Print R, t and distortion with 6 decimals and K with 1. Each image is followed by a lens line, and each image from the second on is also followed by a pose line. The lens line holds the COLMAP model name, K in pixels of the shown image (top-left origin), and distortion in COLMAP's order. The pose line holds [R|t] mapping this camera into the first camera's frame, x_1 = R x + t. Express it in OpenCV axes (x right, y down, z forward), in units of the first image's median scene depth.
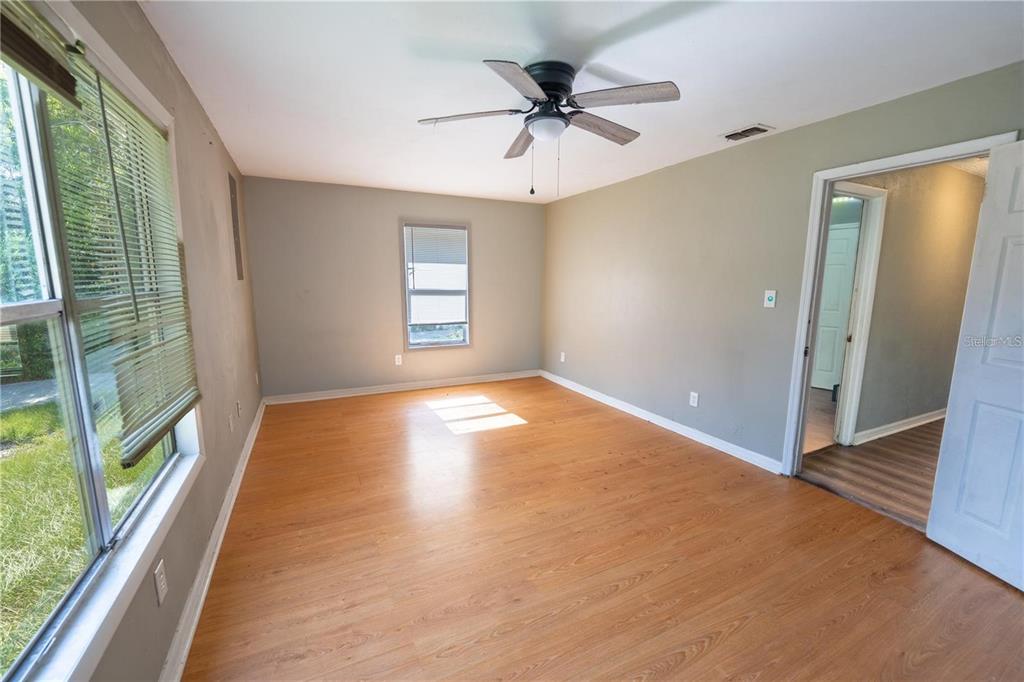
lens RADIAL K [[416.2, 0, 512.9], [0, 416.2, 342.1], [0, 0, 1]] dist [-0.003163, -0.000258]
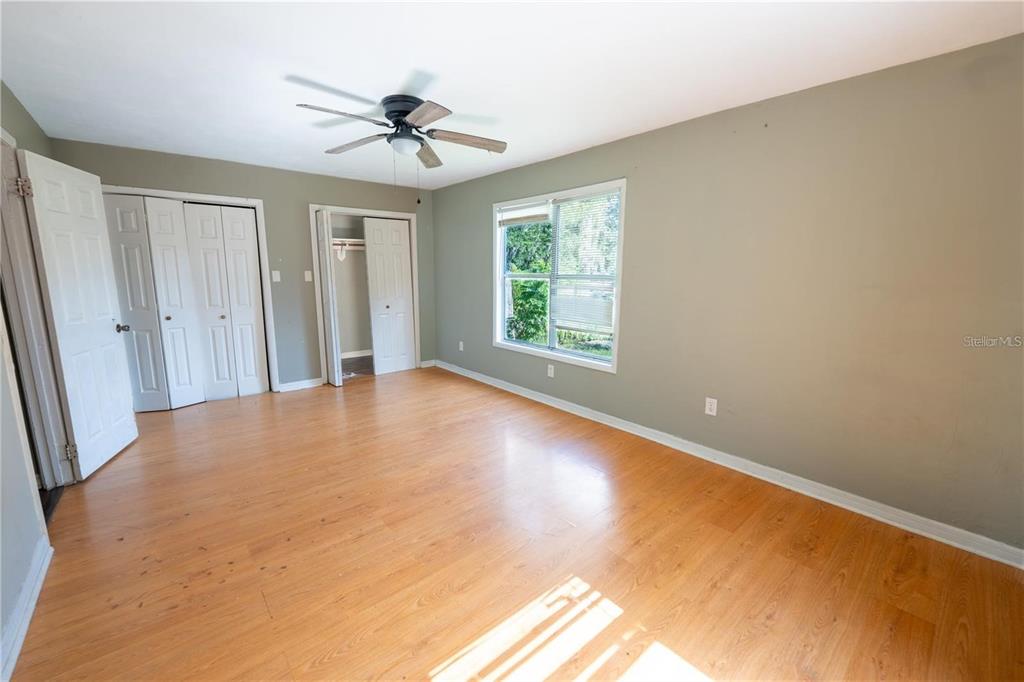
lens RADIAL K [[416.2, 0, 512.5], [0, 416.2, 341.8], [0, 0, 1]] dist [-0.003163, -0.000258]
pose [[-0.968335, 0.031843, -0.247614, 0.078999], [-0.046401, 0.951595, 0.303833, -0.285184], [0.245303, 0.305702, -0.919985, 1.972741]]
